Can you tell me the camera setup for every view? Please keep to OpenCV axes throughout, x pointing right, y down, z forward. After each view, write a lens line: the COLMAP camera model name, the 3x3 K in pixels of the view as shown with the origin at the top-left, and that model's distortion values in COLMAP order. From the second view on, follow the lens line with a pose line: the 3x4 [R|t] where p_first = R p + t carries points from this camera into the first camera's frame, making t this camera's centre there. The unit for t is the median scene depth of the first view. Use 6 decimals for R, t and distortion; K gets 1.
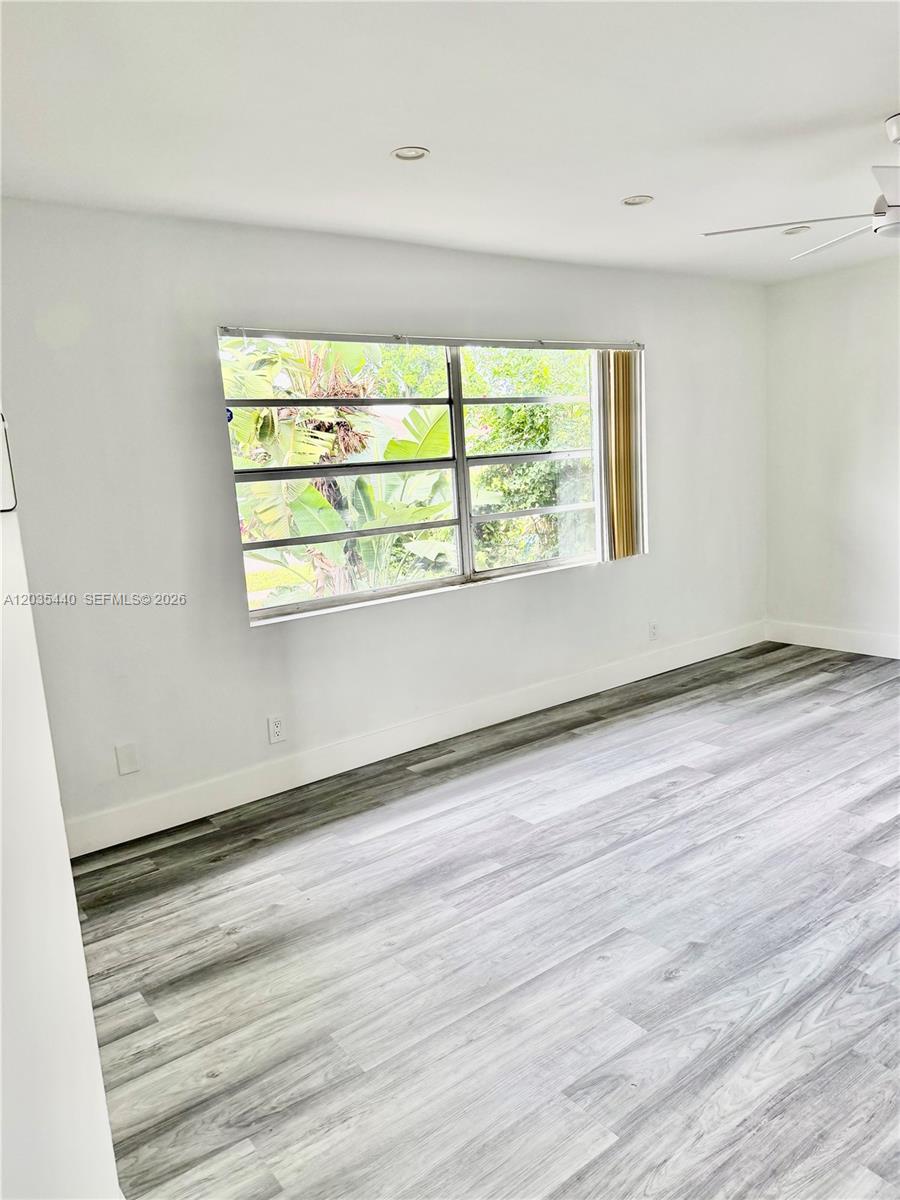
lens RADIAL K [[841.8, 0, 442.9], [0, 841.8, 596.1], [0, 0, 1]] dist [0.054956, -0.073510]
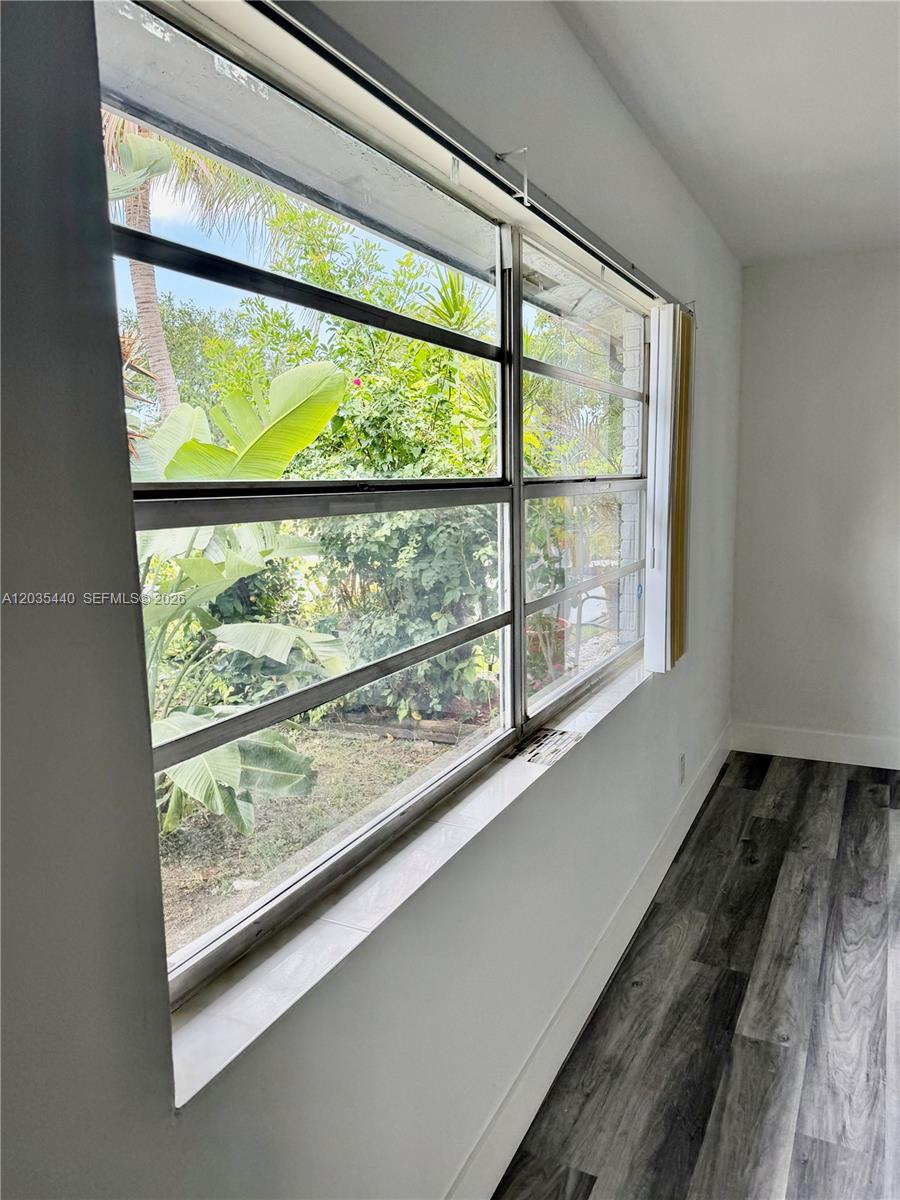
lens RADIAL K [[841.8, 0, 451.8], [0, 841.8, 598.5], [0, 0, 1]] dist [0.054956, -0.073510]
pose [[0.887454, -0.014987, 0.460654, -0.305556], [0.030721, 0.999172, -0.026678, -0.120156], [-0.459872, 0.037827, 0.887179, 0.829471]]
